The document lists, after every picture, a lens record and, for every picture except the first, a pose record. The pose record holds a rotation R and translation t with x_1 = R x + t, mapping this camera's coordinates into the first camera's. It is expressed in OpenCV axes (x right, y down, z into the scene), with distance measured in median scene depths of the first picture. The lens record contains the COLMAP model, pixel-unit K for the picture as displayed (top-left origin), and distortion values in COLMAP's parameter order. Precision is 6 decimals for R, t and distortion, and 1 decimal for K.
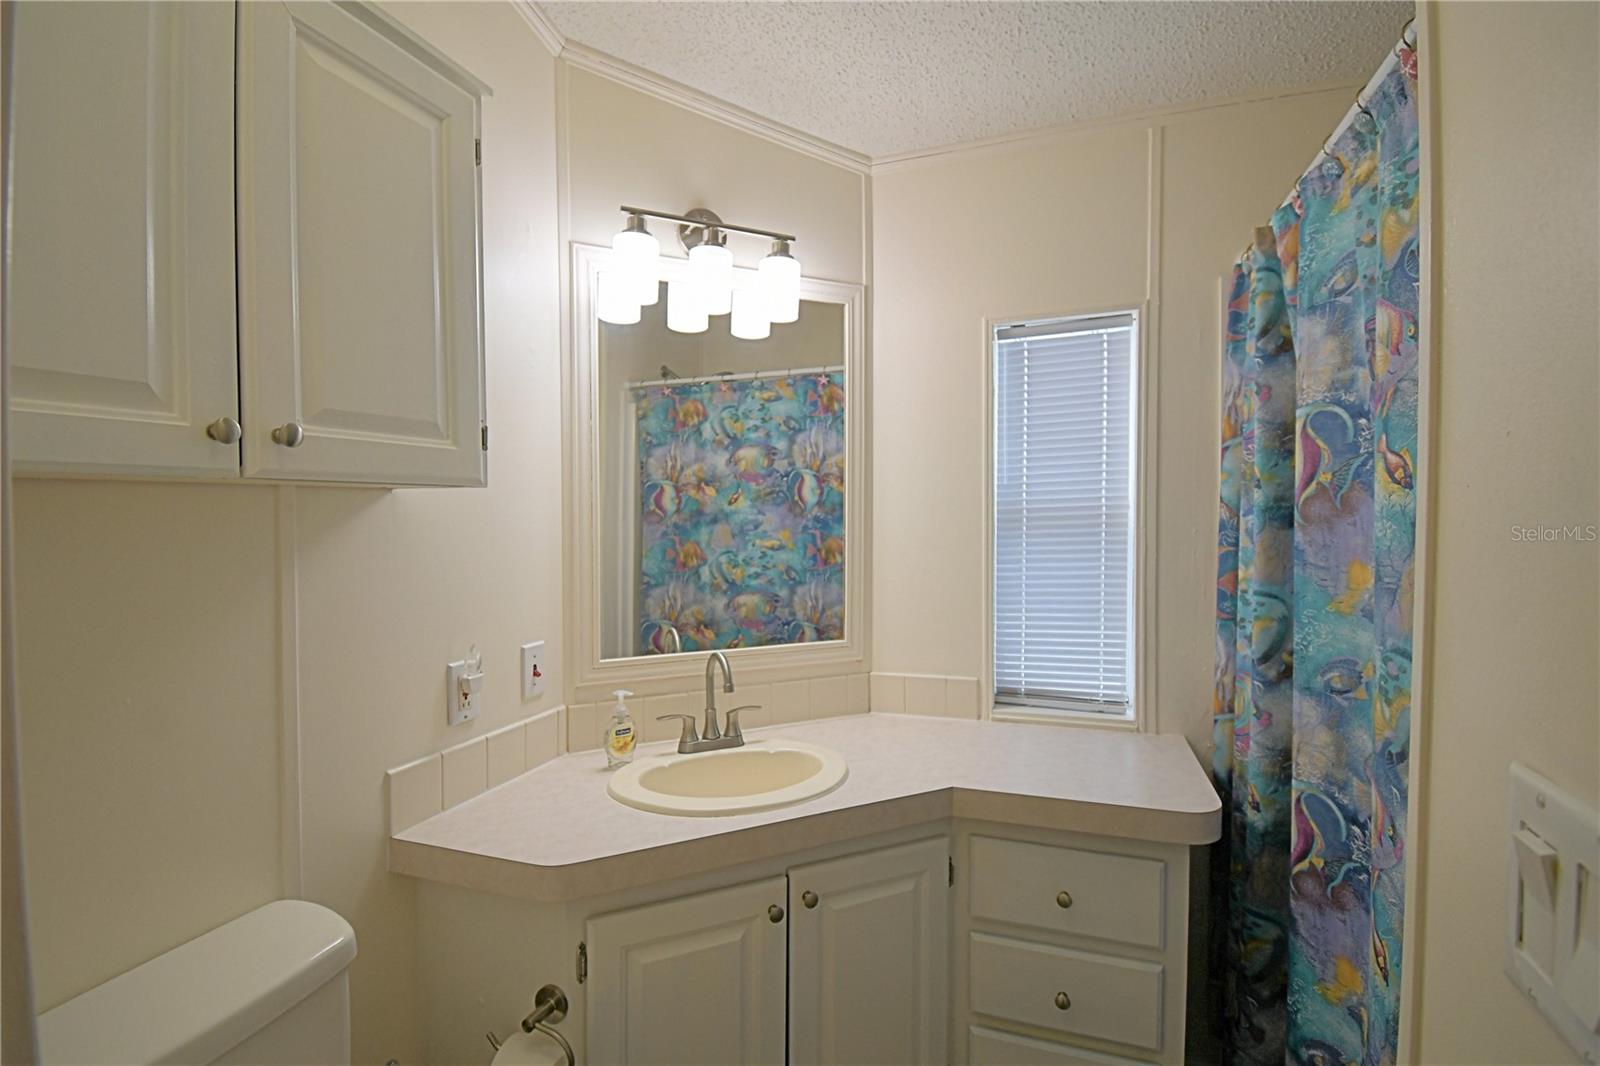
lens RADIAL K [[710.0, 0, 791.7], [0, 710.0, 527.5], [0, 0, 1]] dist [0.018638, -0.024175]
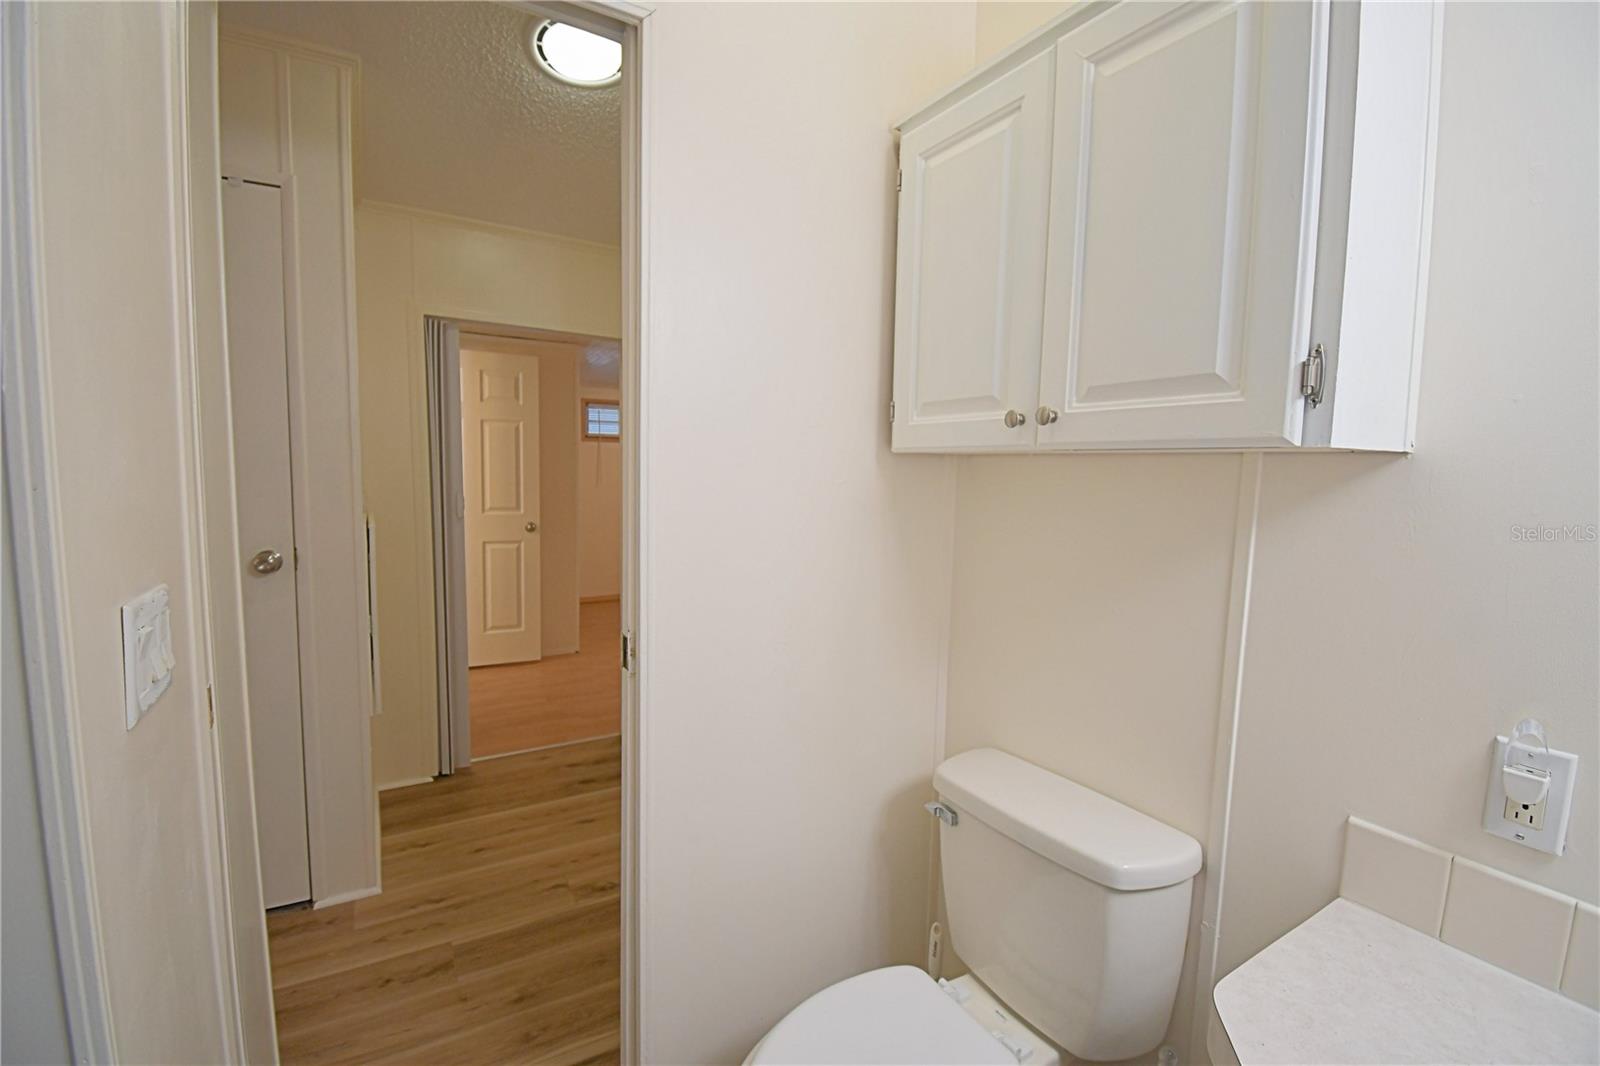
lens RADIAL K [[700.2, 0, 791.2], [0, 700.2, 530.3], [0, 0, 1]] dist [0.023123, -0.029179]
pose [[-0.615386, 0.066877, -0.785384, 0.303477], [-0.037679, 0.992759, 0.114058, -0.026180], [0.787325, 0.099782, -0.608410, 0.740130]]
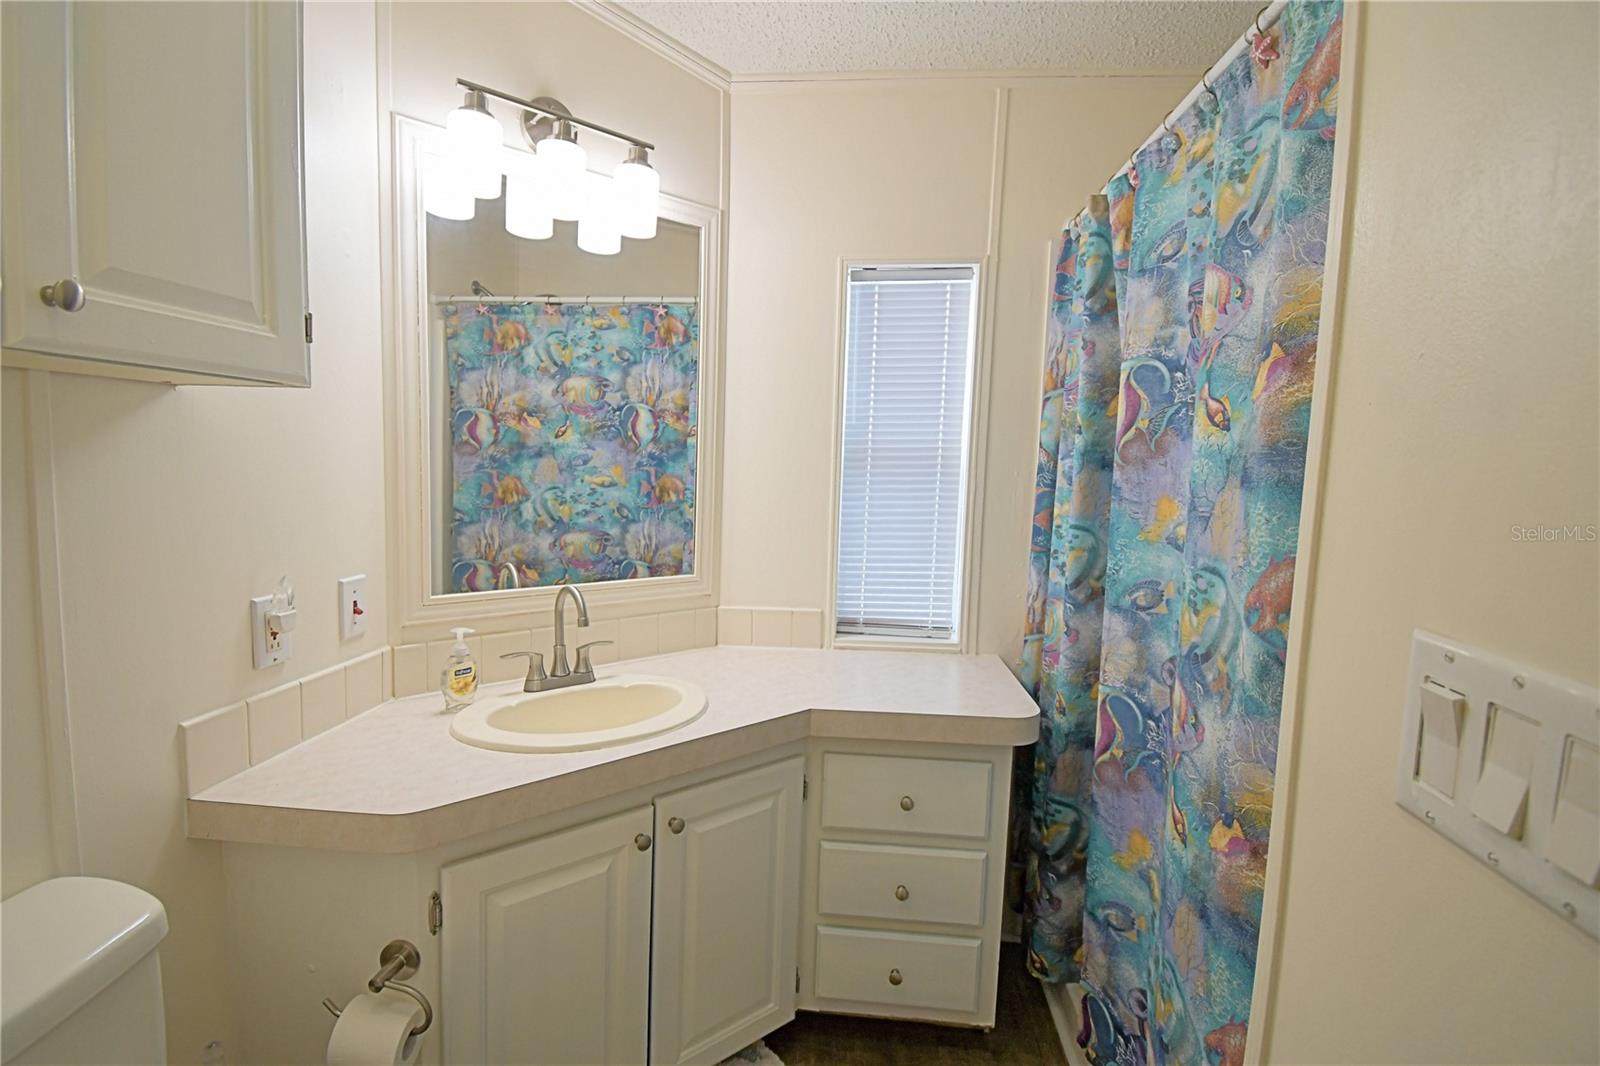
lens RADIAL K [[706.1, 0, 792.9], [0, 706.1, 523.1], [0, 0, 1]] dist [0.024277, -0.029095]
pose [[0.967359, 0.010984, 0.253172, -0.063422], [-0.029490, 0.997151, 0.069421, 0.020694], [-0.251688, -0.074621, 0.964927, 0.023841]]
